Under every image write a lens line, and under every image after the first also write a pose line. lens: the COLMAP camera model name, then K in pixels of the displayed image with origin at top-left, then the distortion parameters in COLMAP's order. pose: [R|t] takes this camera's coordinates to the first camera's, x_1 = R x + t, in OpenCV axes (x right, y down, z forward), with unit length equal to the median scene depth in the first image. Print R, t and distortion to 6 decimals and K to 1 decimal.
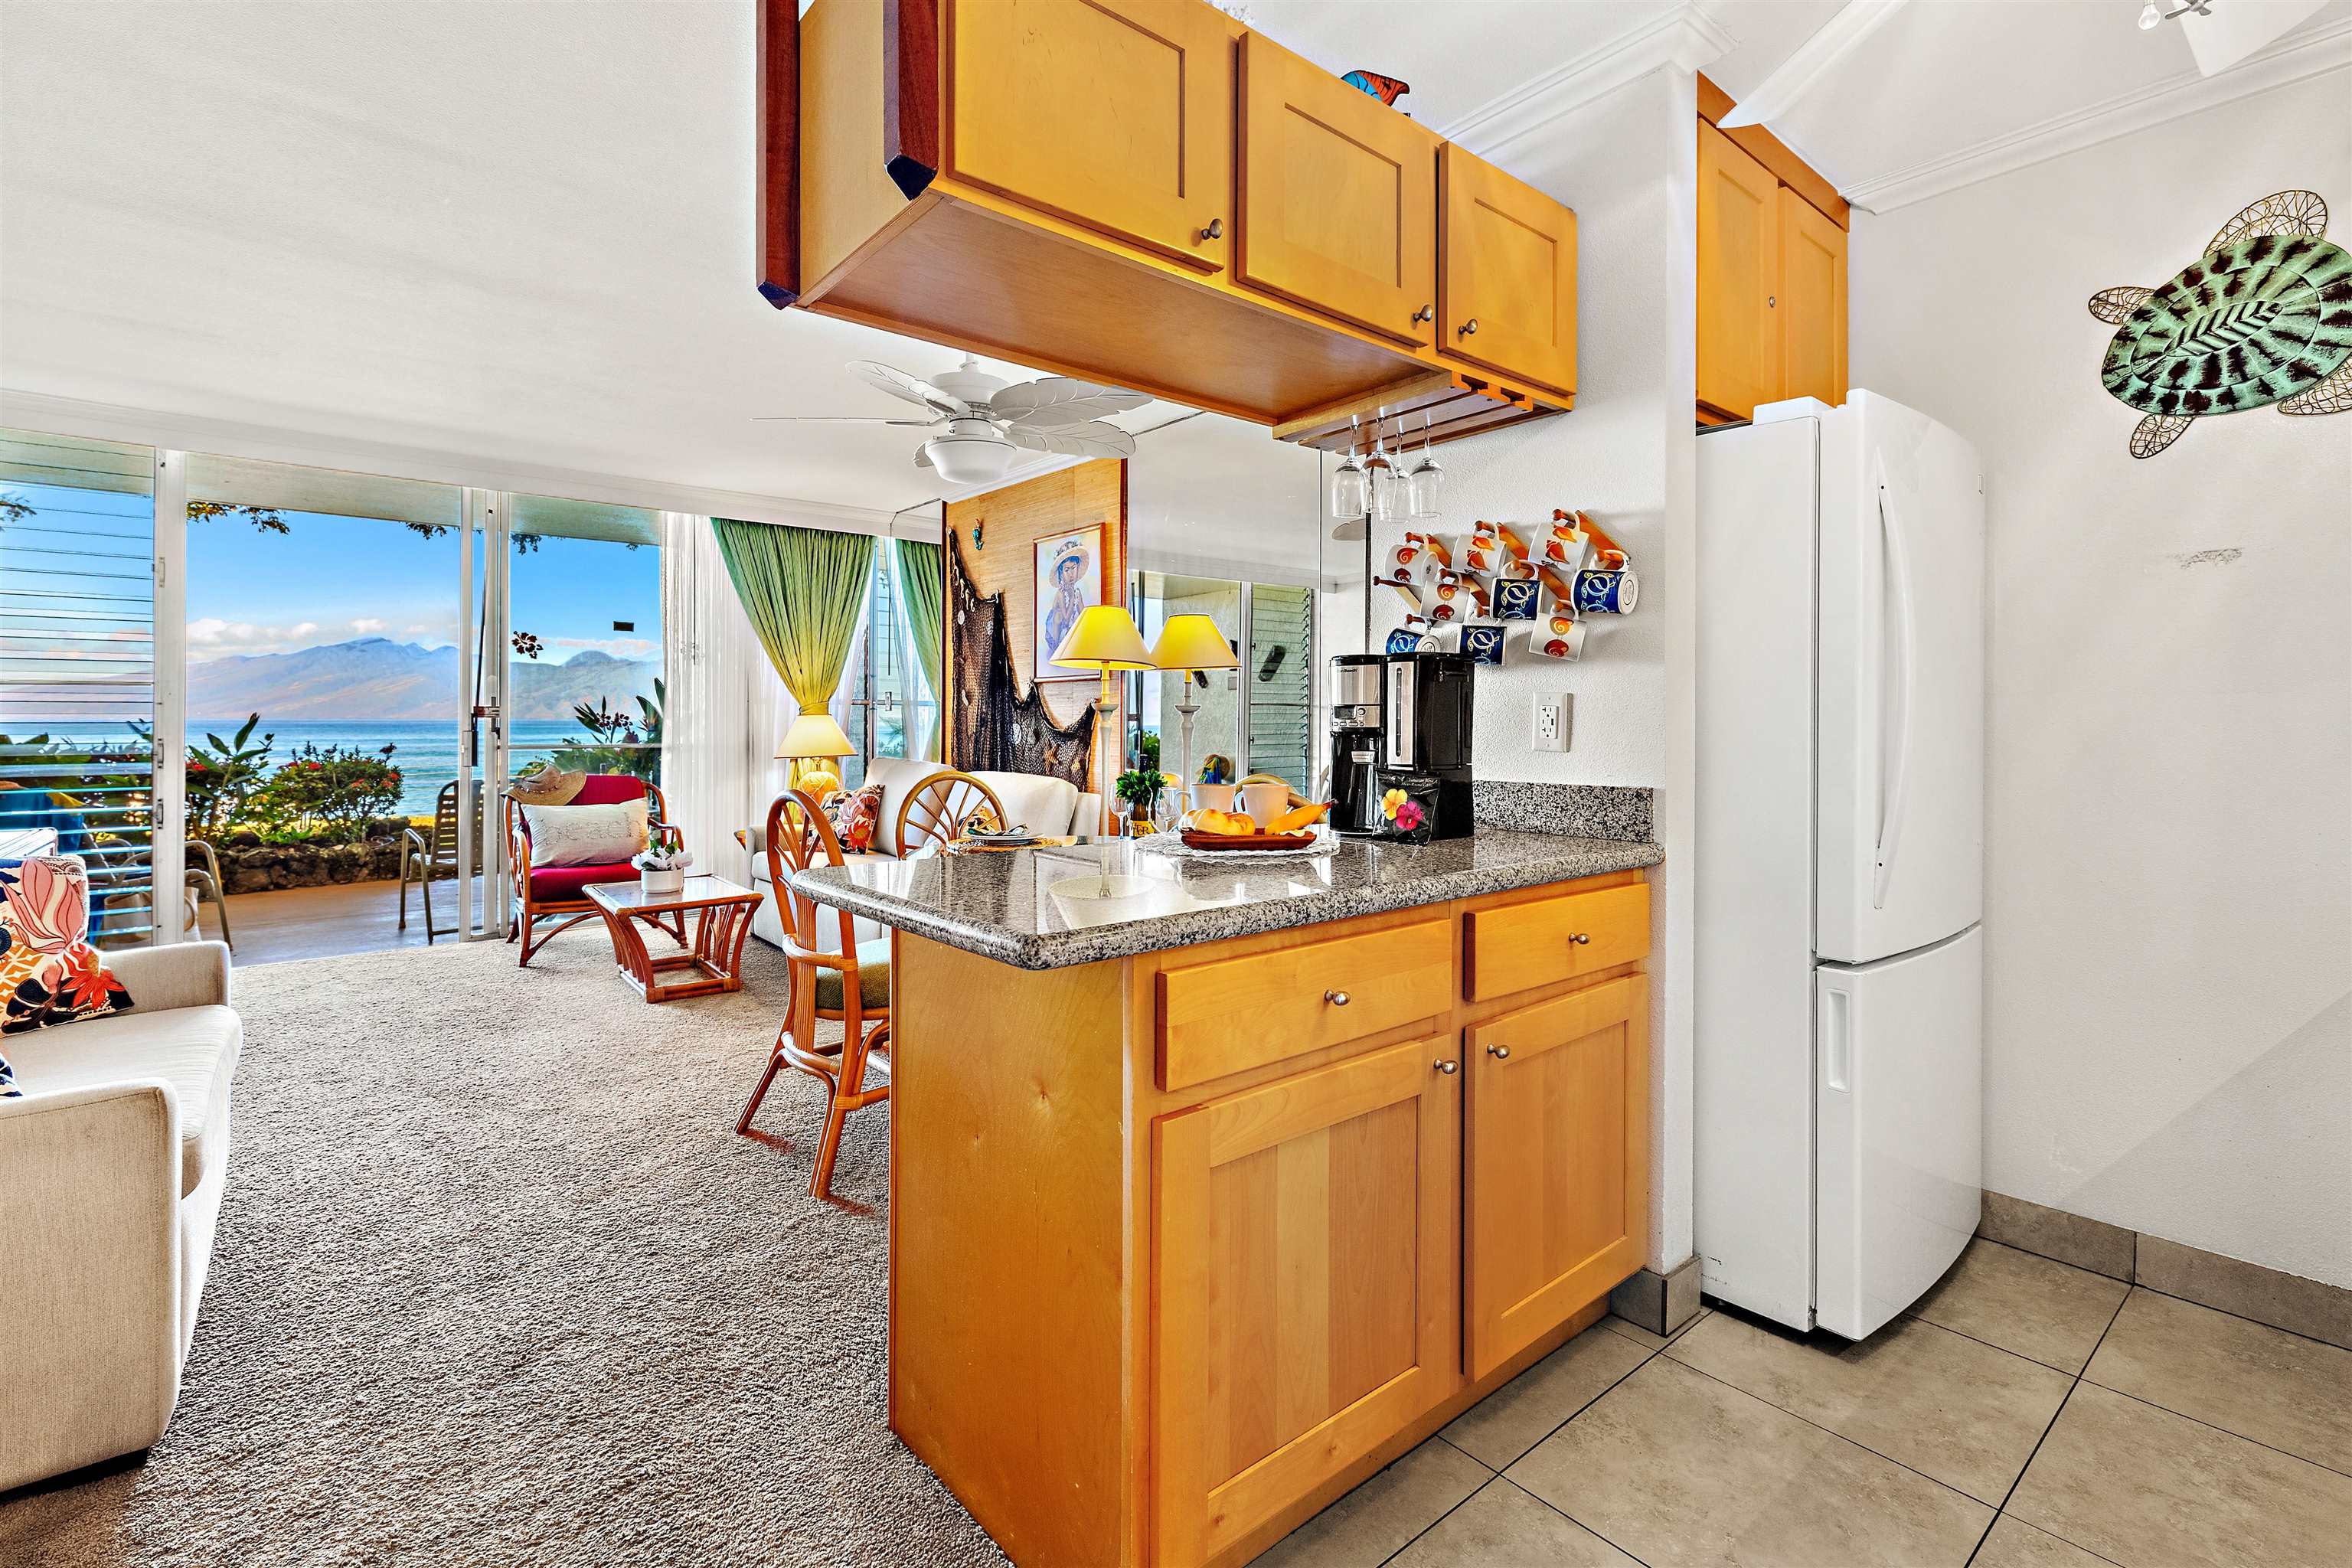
lens RADIAL K [[1071.5, 0, 1179.9], [0, 1071.5, 724.8], [0, 0, 1]] dist [0.000488, 0.000284]
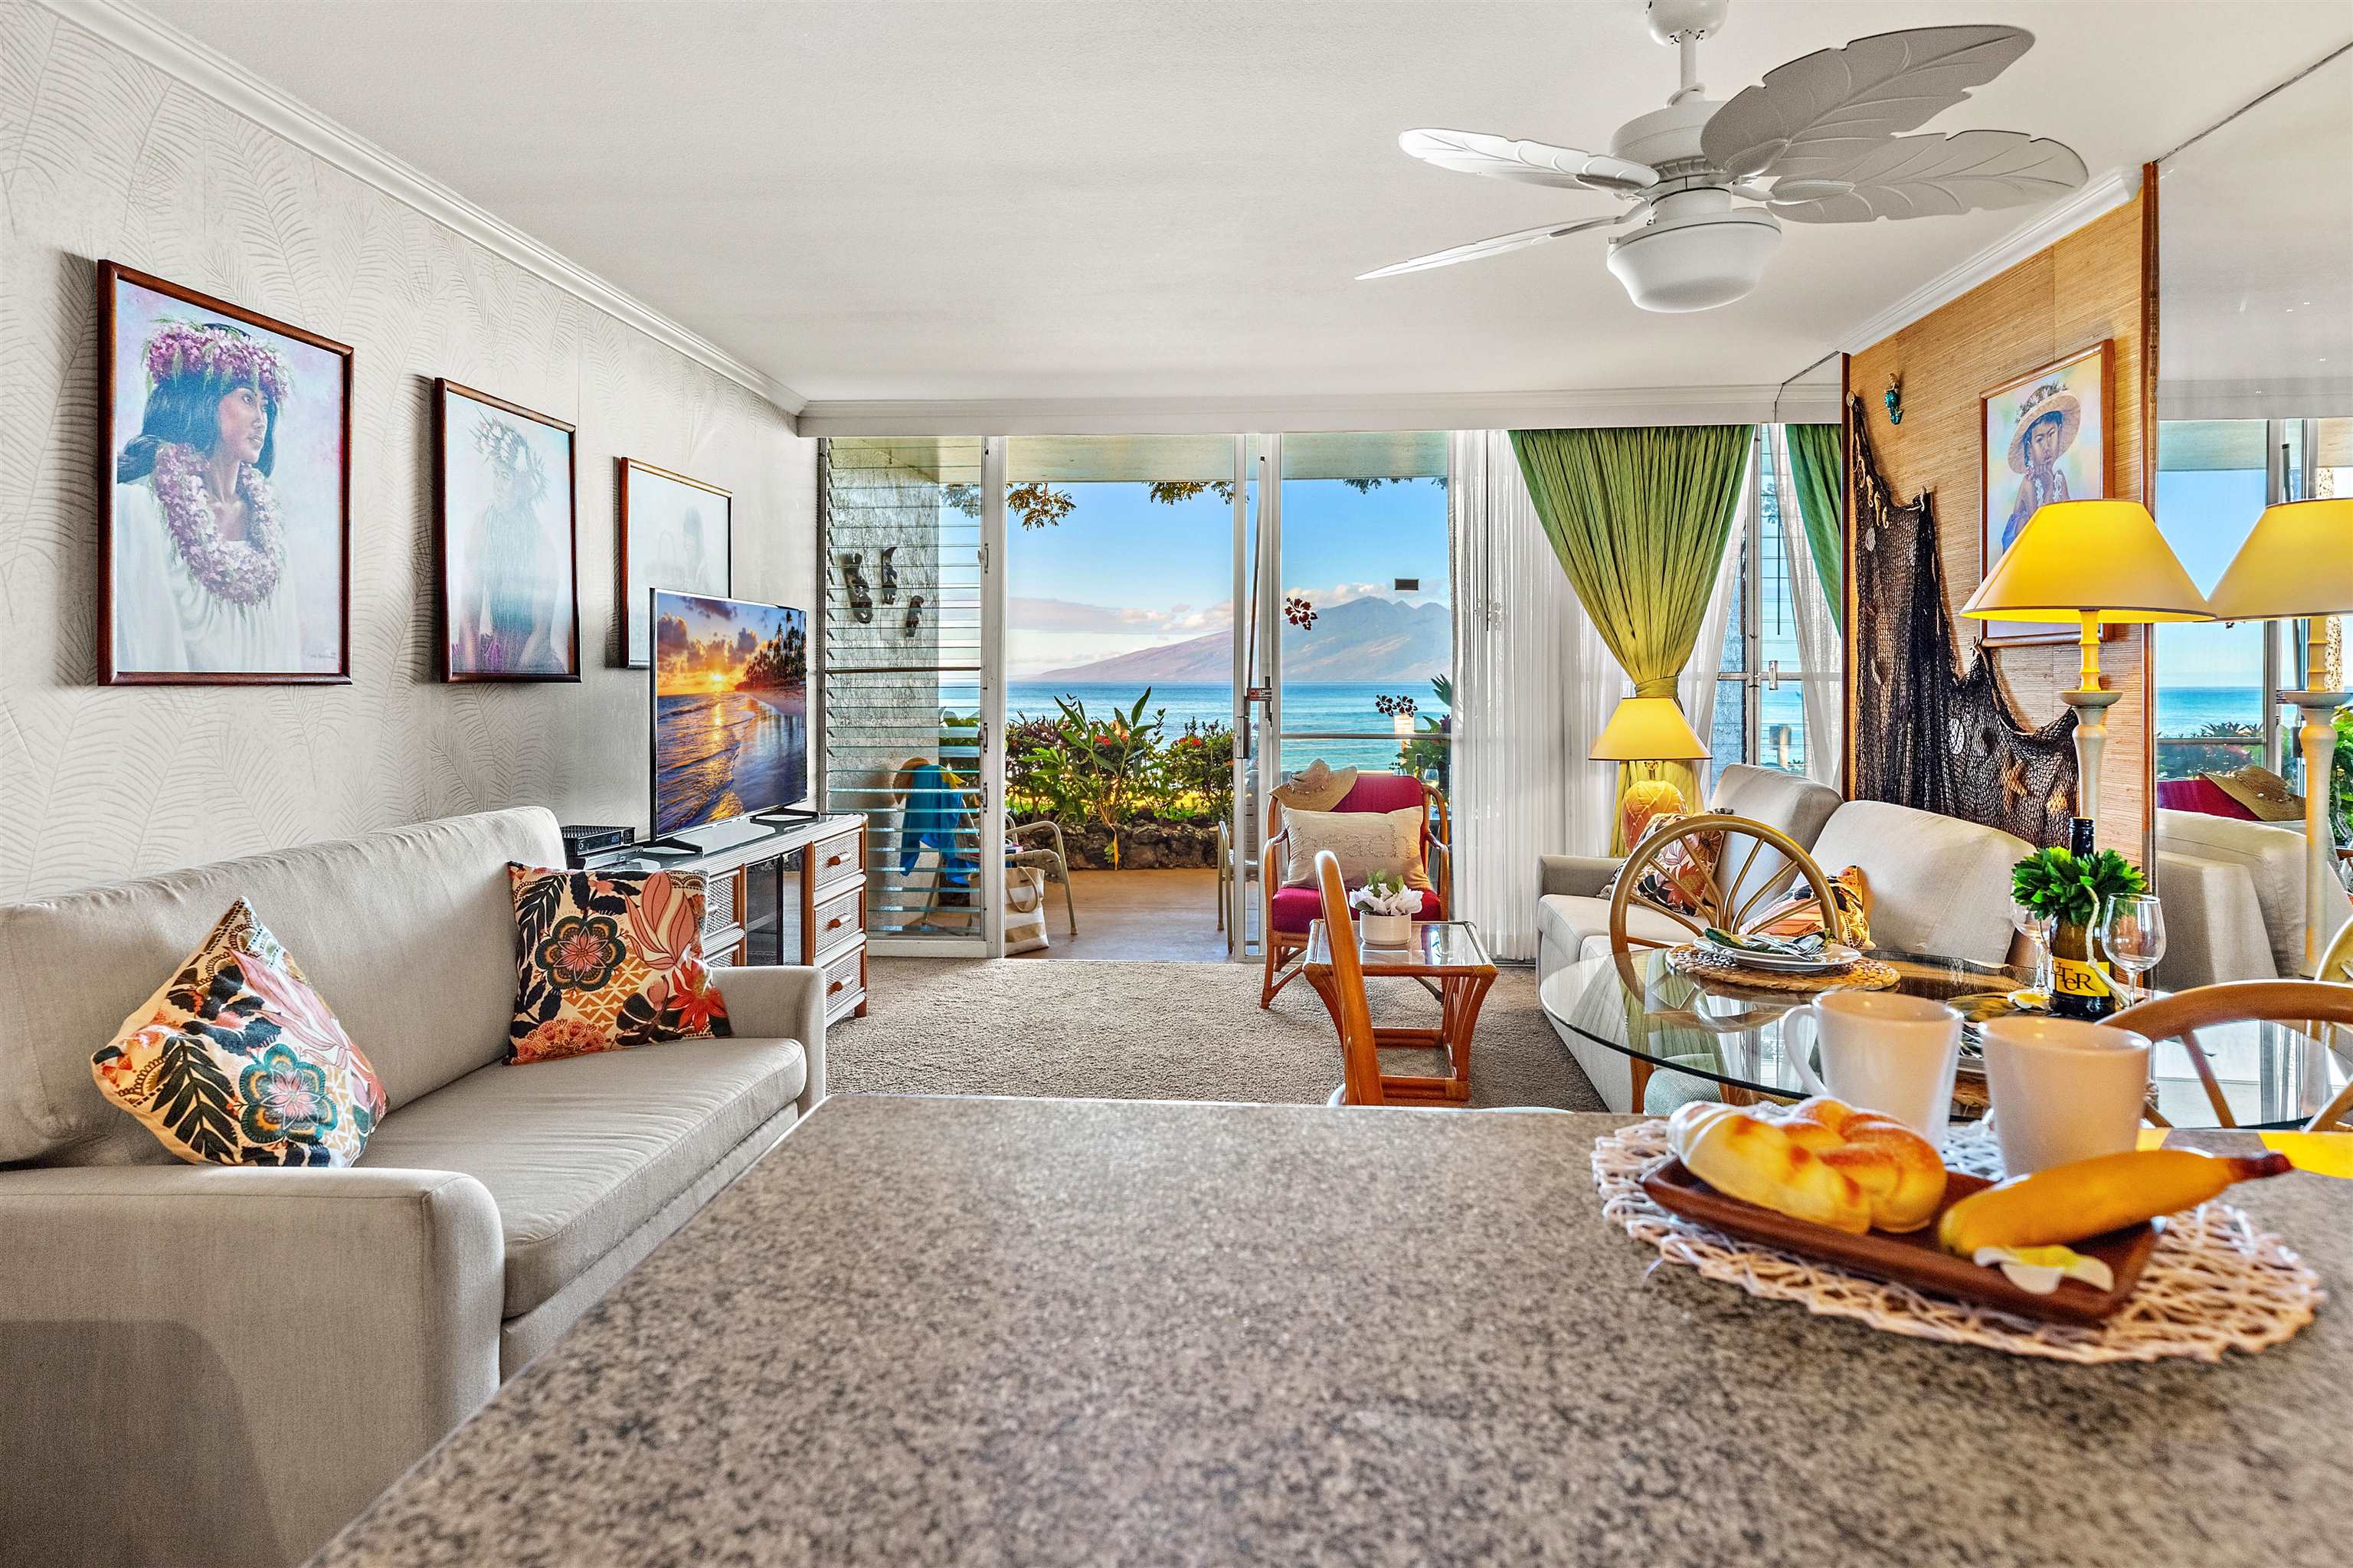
lens RADIAL K [[1350.6, 0, 1177.5], [0, 1350.6, 675.2], [0, 0, 1]] dist [0.025514, -0.025041]
pose [[0.707782, -0.006201, -0.706404, 0.060026], [0.000185, 0.999963, -0.008593, -0.016642], [0.706431, 0.005951, 0.707757, 0.176516]]
